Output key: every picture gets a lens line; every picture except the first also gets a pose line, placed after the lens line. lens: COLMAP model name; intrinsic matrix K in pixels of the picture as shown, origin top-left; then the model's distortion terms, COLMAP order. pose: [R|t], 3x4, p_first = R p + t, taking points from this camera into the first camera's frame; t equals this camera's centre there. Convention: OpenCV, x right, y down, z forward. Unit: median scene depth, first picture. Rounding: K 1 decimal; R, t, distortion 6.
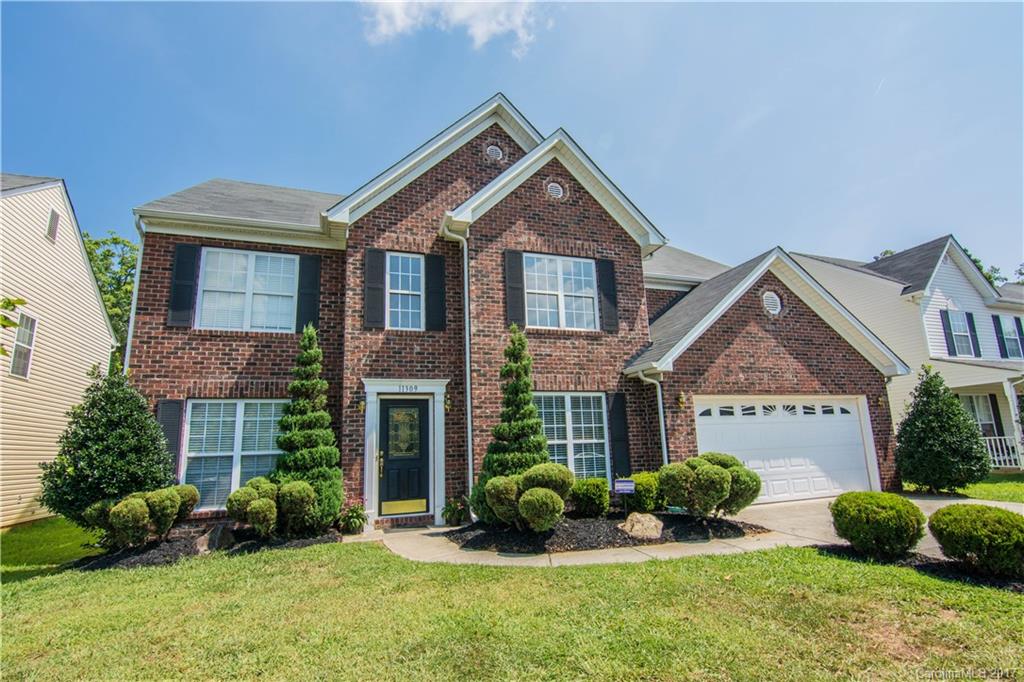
lens RADIAL K [[495.9, 0, 513.8], [0, 495.9, 346.4], [0, 0, 1]] dist [-0.001325, -0.015089]
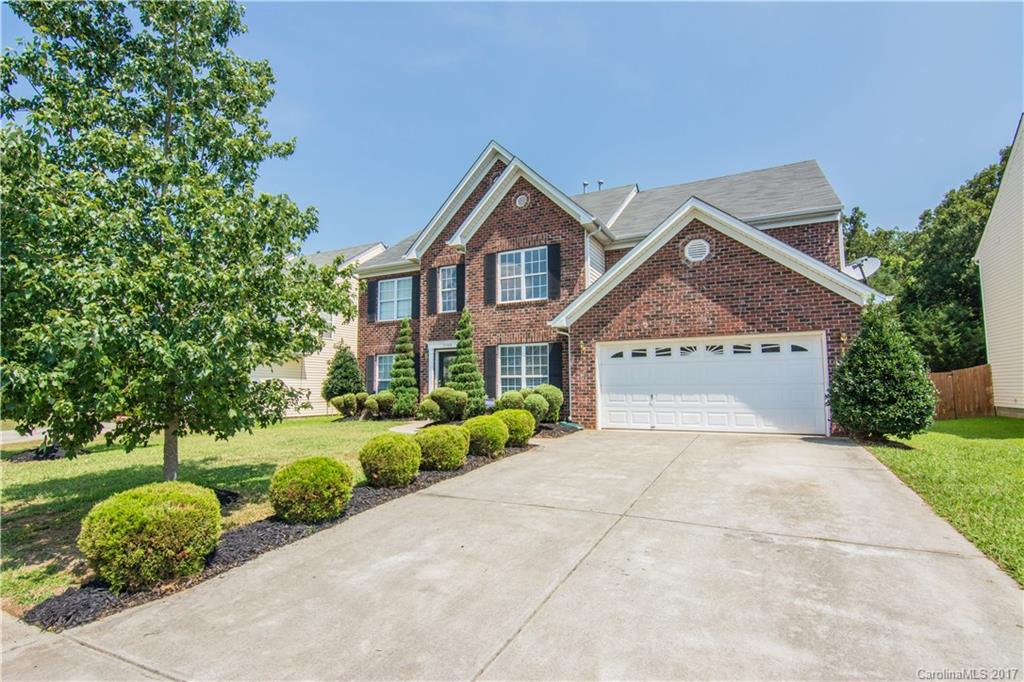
lens RADIAL K [[495.9, 0, 513.8], [0, 495.9, 346.4], [0, 0, 1]] dist [-0.001325, -0.015089]
pose [[0.689689, -0.032025, -0.723397, 1.145573], [0.126215, 0.989045, 0.076550, -0.017235], [0.713021, -0.144099, 0.686176, -0.045384]]
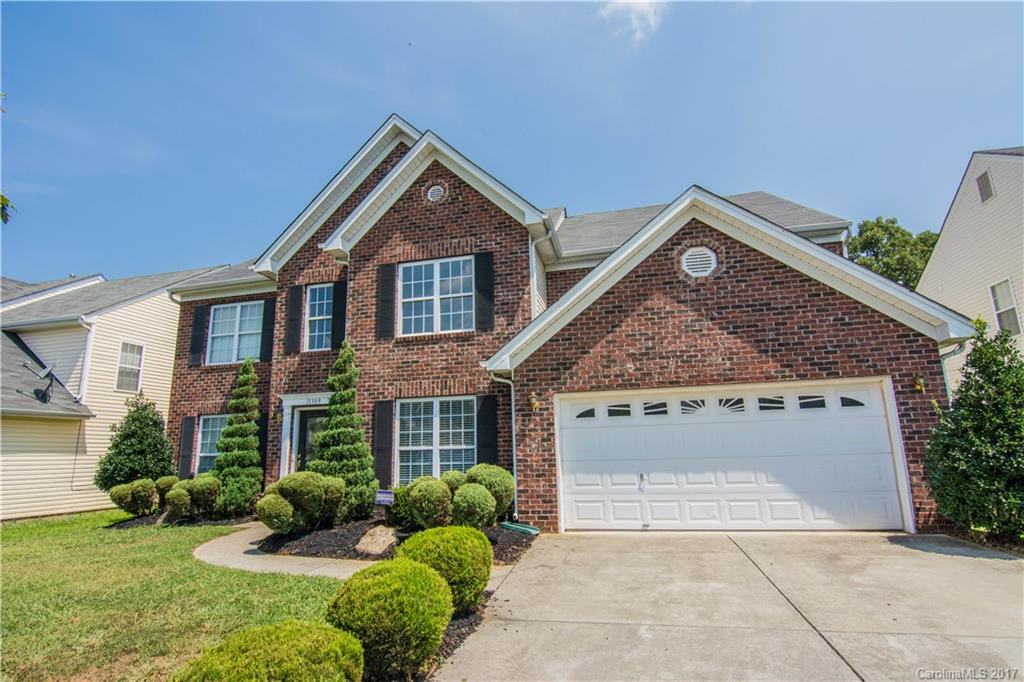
lens RADIAL K [[495.9, 0, 513.8], [0, 495.9, 346.4], [0, 0, 1]] dist [-0.001325, -0.015089]
pose [[0.842381, -0.097712, -0.529950, 0.756718], [0.106683, 0.994198, -0.013733, 0.021127], [0.528217, -0.044969, 0.847918, 0.244171]]
